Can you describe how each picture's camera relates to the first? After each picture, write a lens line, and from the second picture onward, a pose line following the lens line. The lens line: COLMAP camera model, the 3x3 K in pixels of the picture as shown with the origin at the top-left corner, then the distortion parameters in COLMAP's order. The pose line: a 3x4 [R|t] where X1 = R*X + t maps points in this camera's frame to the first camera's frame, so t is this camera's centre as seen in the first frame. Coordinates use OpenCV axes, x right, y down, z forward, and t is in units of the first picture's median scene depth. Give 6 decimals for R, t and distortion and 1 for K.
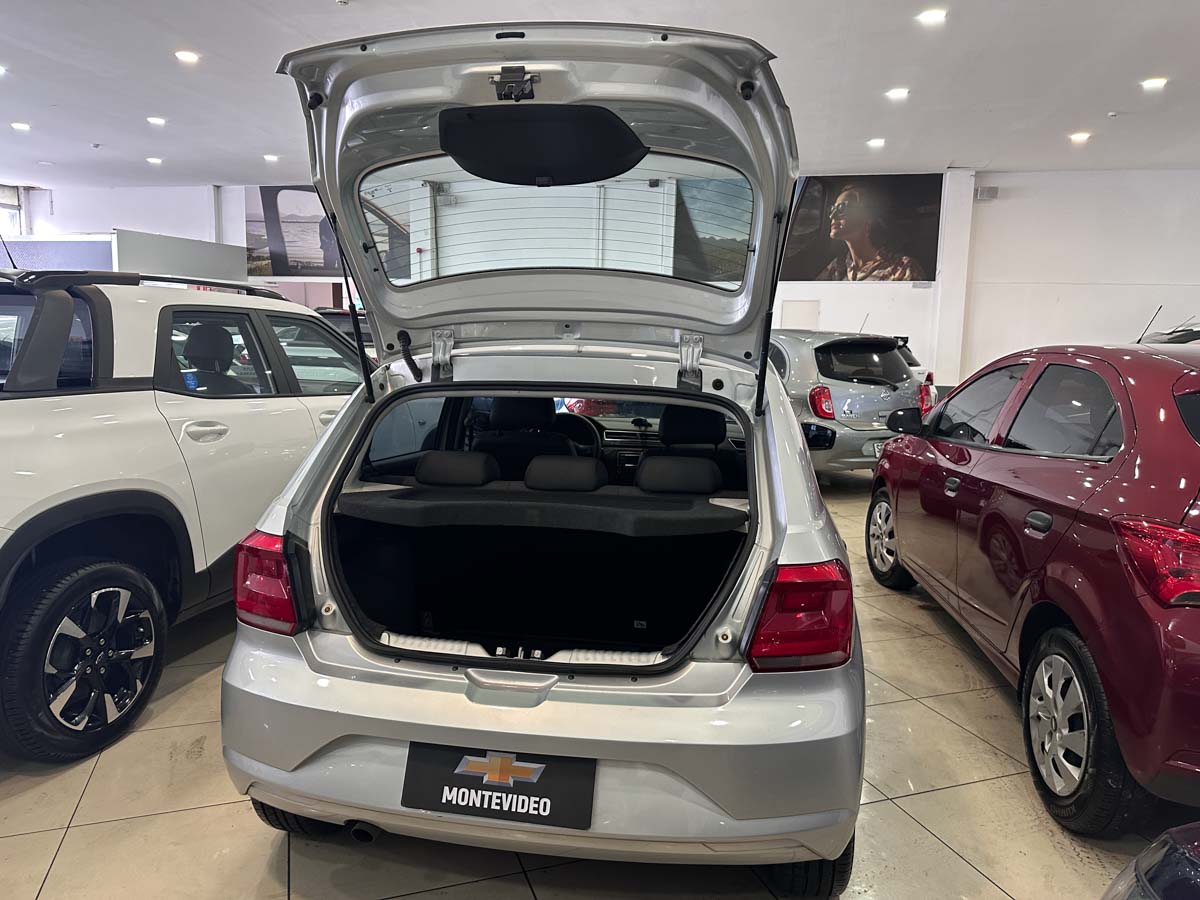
lens RADIAL K [[852.7, 0, 602.6], [0, 852.7, 444.8], [0, 0, 1]] dist [0.039366, -0.043178]
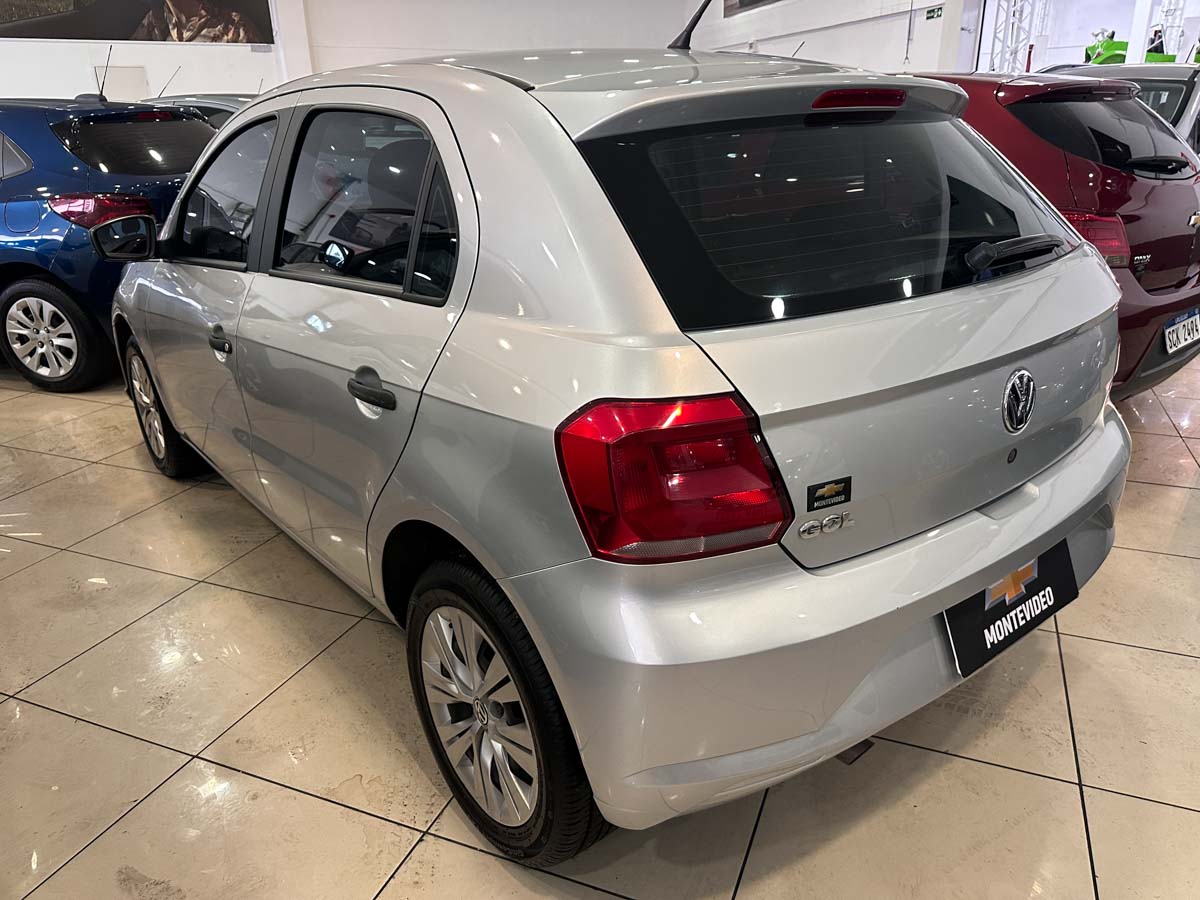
lens RADIAL K [[852.7, 0, 594.8], [0, 852.7, 452.9], [0, 0, 1]] dist [0.039366, -0.043178]
pose [[0.672901, -0.303539, 0.674587, -0.581430], [0.132915, 0.946705, 0.293400, -0.023851], [-0.727693, -0.107766, 0.677384, 0.473113]]
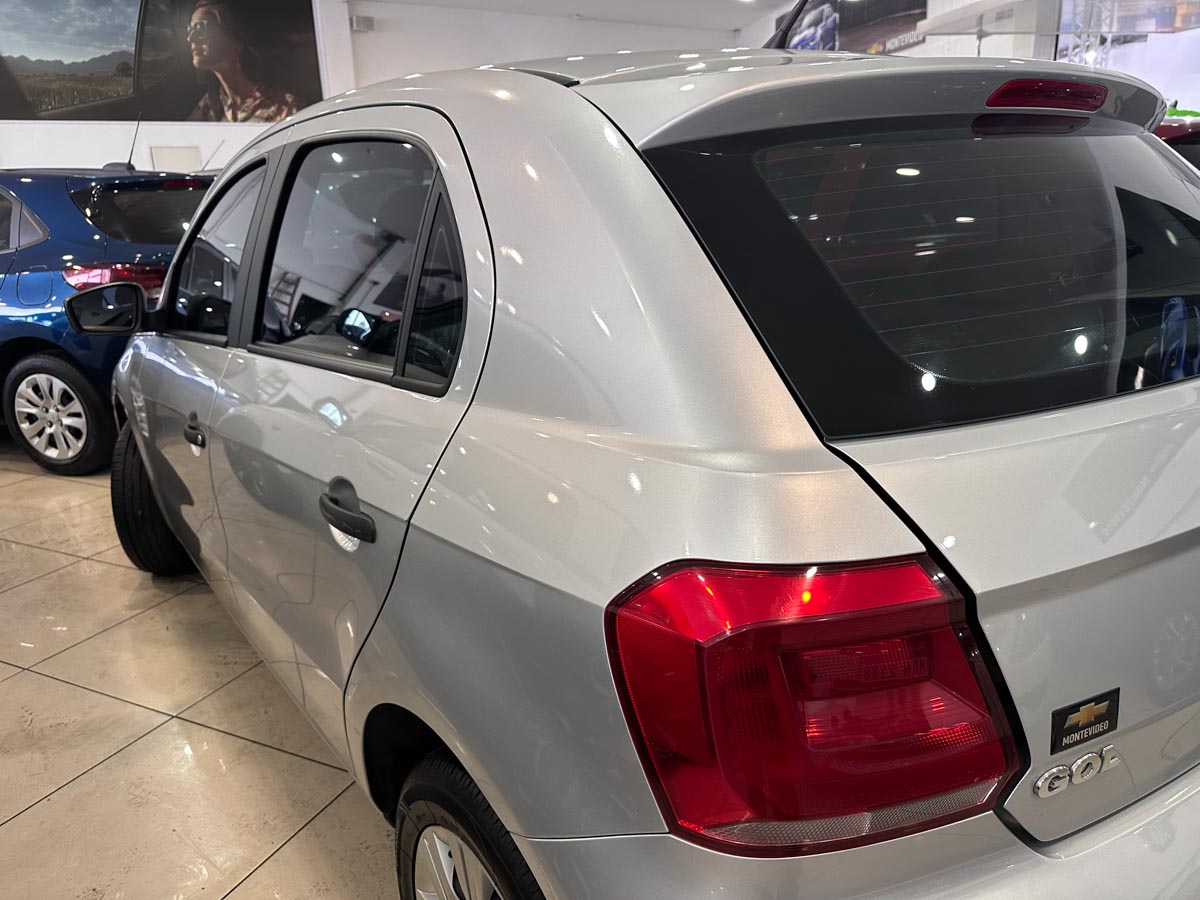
lens RADIAL K [[852.7, 0, 601.8], [0, 852.7, 450.7], [0, 0, 1]] dist [0.039366, -0.043178]
pose [[0.704045, -0.246356, 0.666055, -0.465607], [0.142473, 0.967831, 0.207375, -0.010598], [-0.695717, -0.051107, 0.716496, 0.596727]]
